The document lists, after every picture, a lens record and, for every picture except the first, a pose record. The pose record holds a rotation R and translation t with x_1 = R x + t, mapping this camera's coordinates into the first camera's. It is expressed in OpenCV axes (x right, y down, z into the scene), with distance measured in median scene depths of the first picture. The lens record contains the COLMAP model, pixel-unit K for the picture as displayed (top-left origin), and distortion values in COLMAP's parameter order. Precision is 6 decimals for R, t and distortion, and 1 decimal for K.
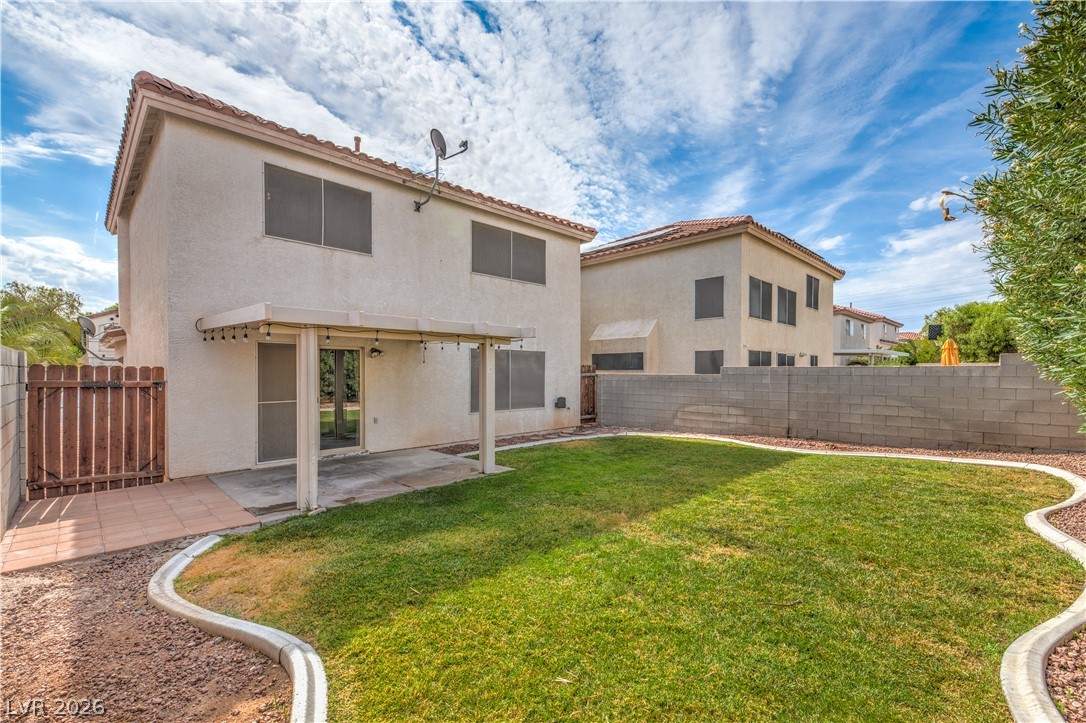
lens RADIAL K [[467.0, 0, 548.3], [0, 467.0, 360.1], [0, 0, 1]] dist [0.007371, -0.000159]
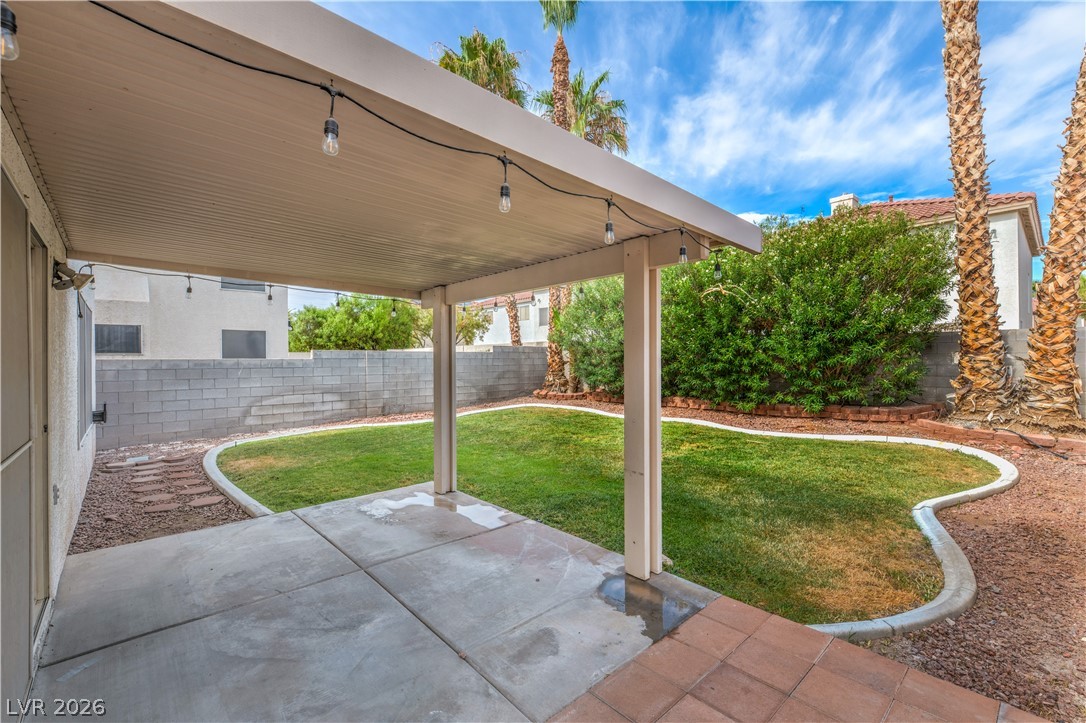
lens RADIAL K [[467.0, 0, 548.3], [0, 467.0, 360.1], [0, 0, 1]] dist [0.007371, -0.000159]
pose [[0.048004, 0.000604, 0.998847, -0.504668], [-0.014188, 0.999899, 0.000077, 0.027256], [-0.998746, -0.014175, 0.048008, 0.504886]]
